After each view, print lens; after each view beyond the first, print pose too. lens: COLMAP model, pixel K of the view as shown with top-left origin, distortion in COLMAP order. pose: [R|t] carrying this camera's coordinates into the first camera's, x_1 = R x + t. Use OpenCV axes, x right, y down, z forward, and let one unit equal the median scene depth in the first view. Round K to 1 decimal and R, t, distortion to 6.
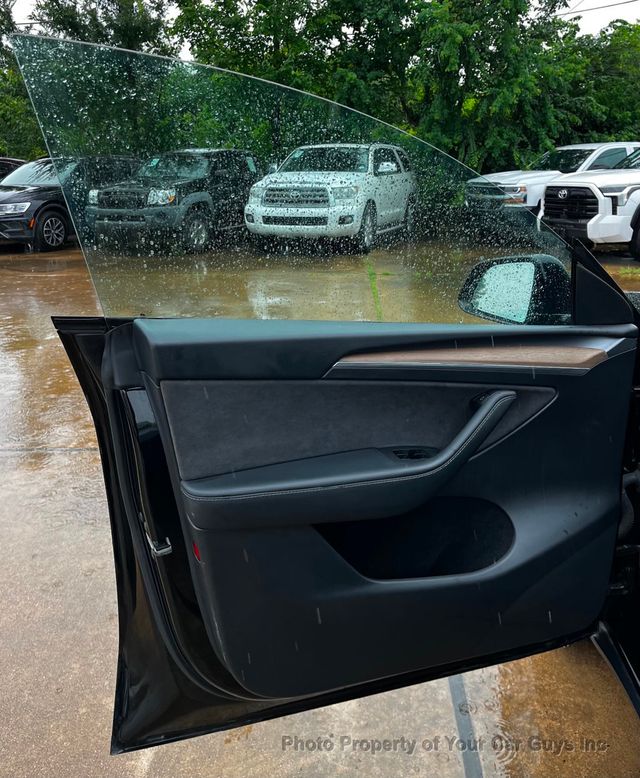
lens RADIAL K [[732.8, 0, 350.3], [0, 732.8, 315.3], [0, 0, 1]] dist [0.025461, 0.004051]
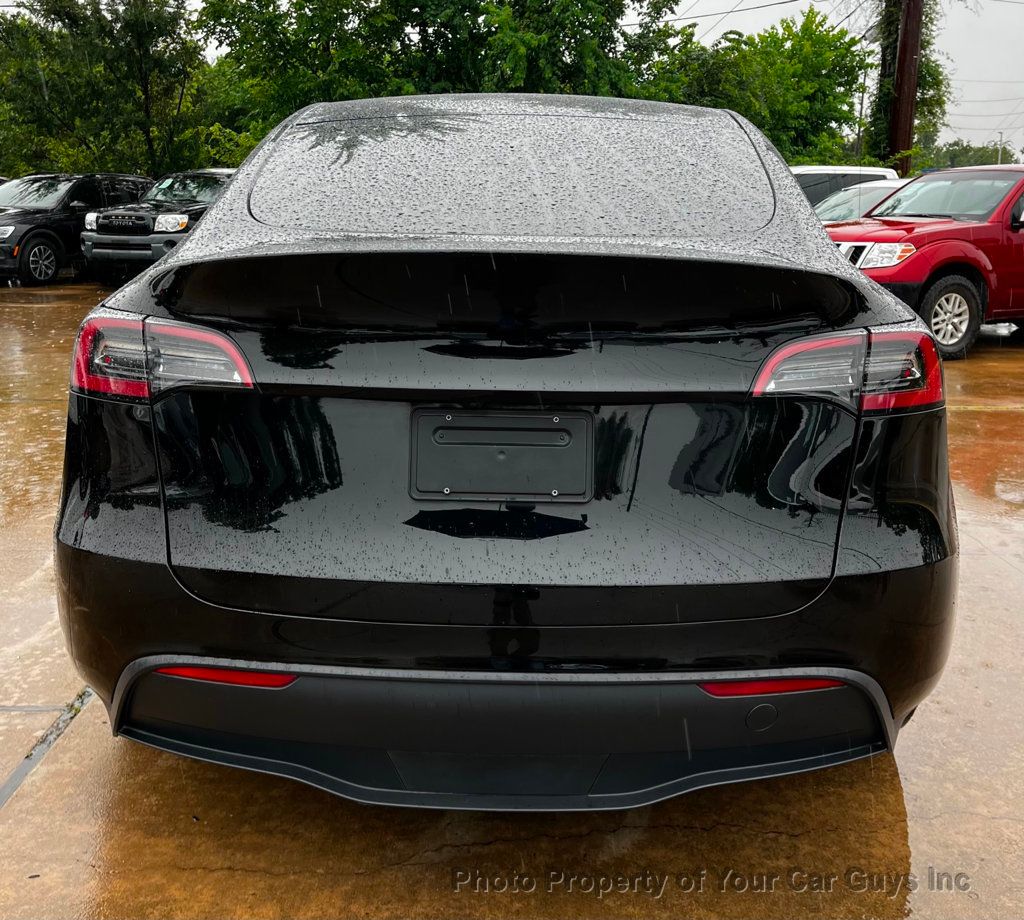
lens RADIAL K [[1044.0, 0, 531.7], [0, 1044.0, 398.6], [0, 0, 1]] dist [0.015682, 0.016394]
pose [[0.998229, 0.013508, 0.057942, 0.083636], [-0.012644, 0.999804, -0.015254, 0.050758], [-0.058137, 0.014494, 0.998203, -0.214859]]
